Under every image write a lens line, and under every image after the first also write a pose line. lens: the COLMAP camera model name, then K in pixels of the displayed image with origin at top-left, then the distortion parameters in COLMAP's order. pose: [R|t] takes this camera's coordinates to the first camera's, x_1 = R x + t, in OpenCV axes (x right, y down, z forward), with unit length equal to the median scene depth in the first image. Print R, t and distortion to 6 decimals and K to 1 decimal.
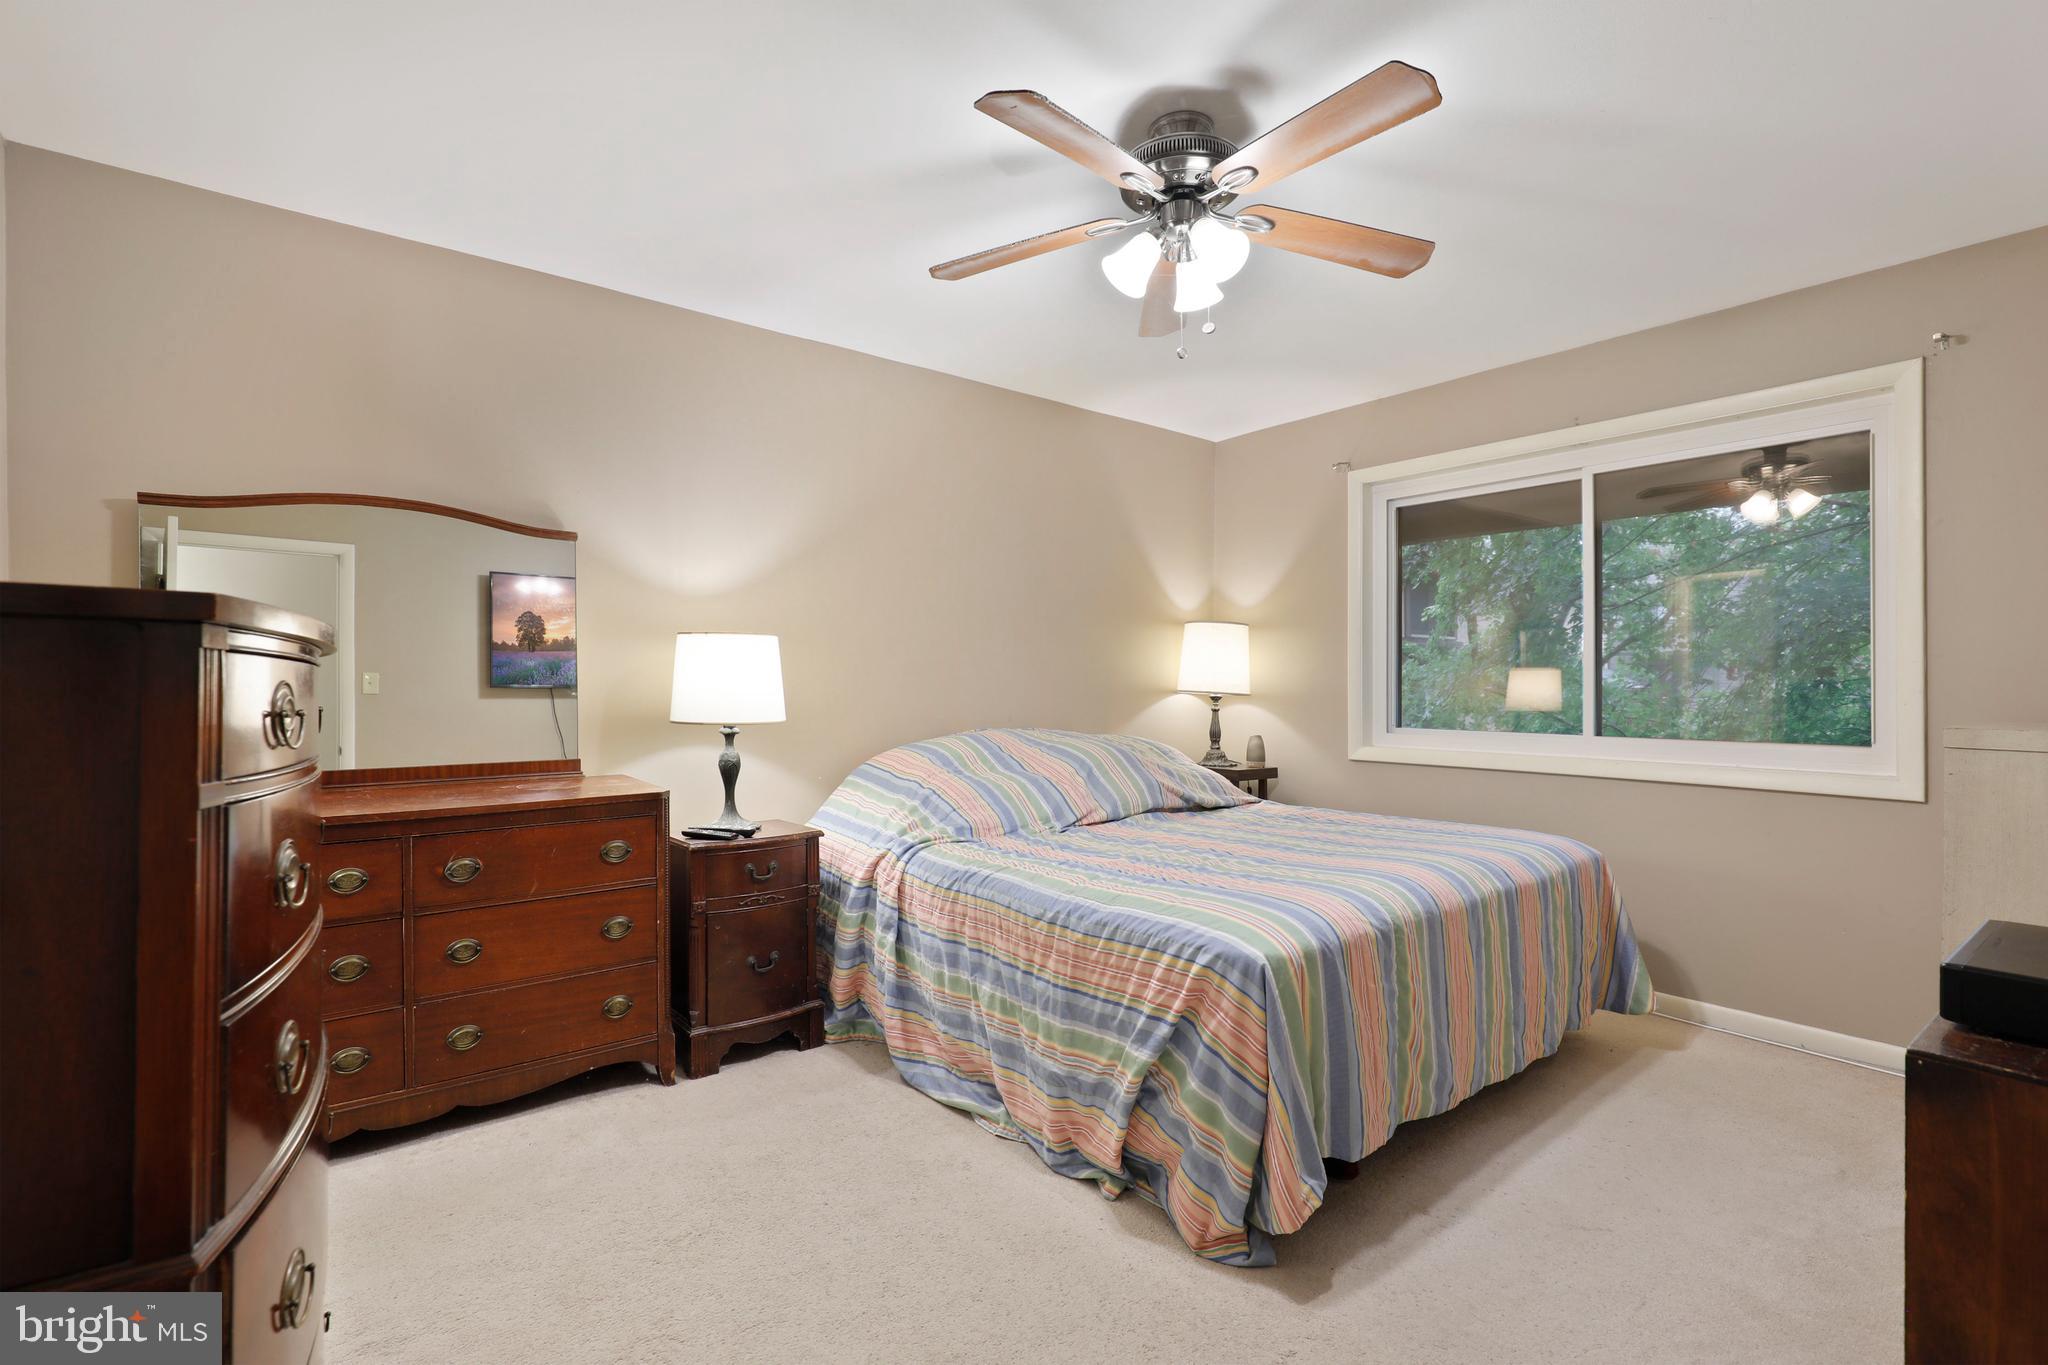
lens RADIAL K [[945.6, 0, 1044.5], [0, 945.6, 681.4], [0, 0, 1]] dist [-0.009844, 0.001917]
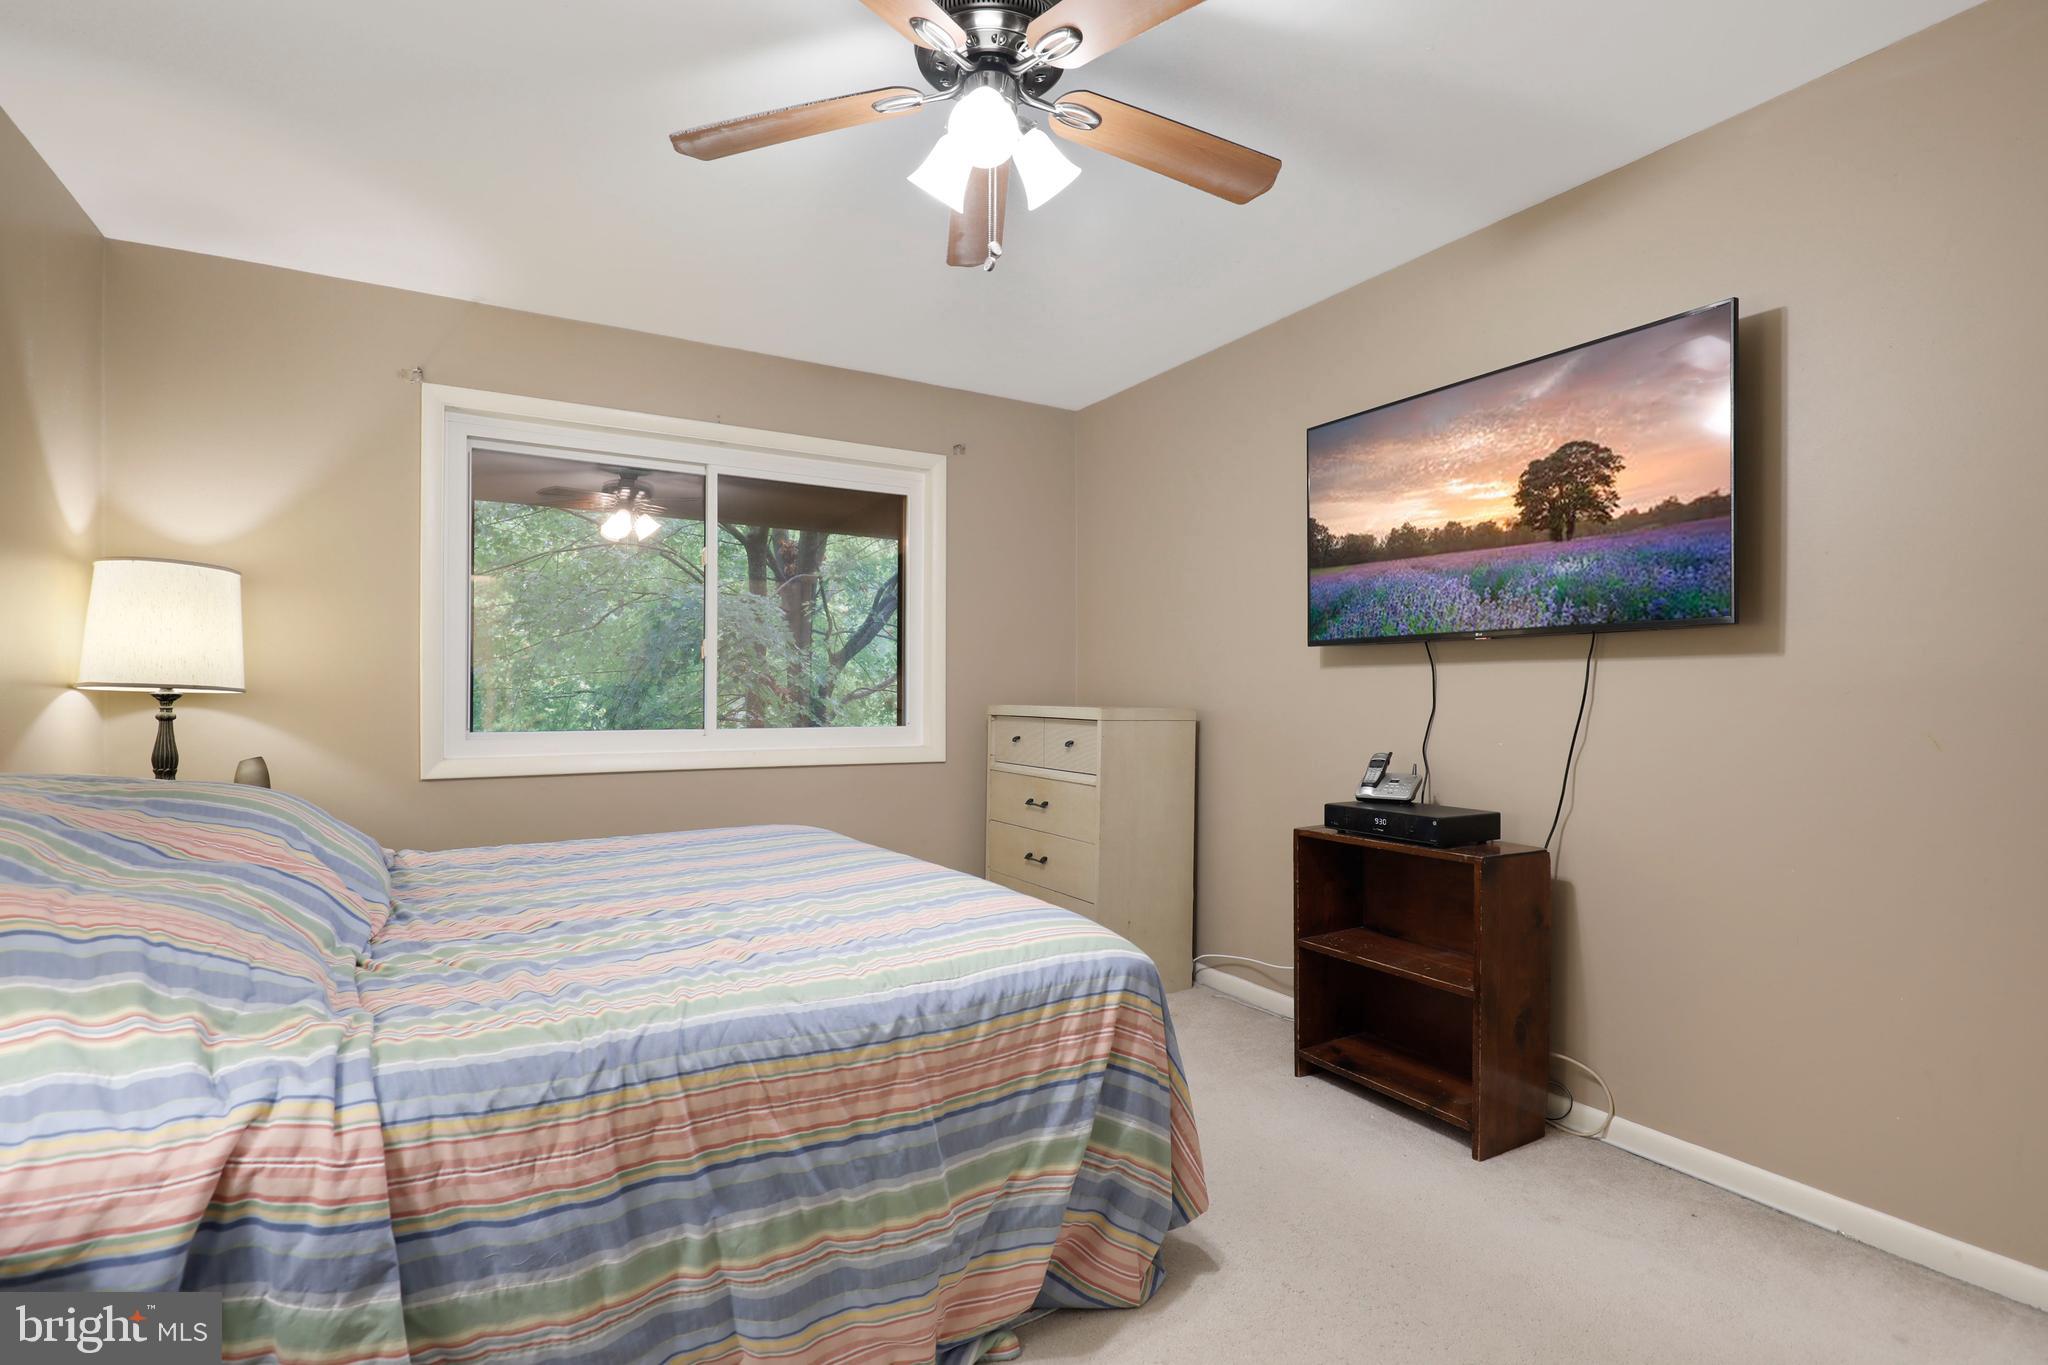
lens RADIAL K [[945.6, 0, 1046.1], [0, 945.6, 683.6], [0, 0, 1]] dist [-0.009844, 0.001917]
pose [[0.144243, 0.002890, 0.989538, -0.519991], [-0.010261, 0.999946, -0.001425, 0.008465], [-0.989489, -0.009948, 0.144265, 0.671613]]
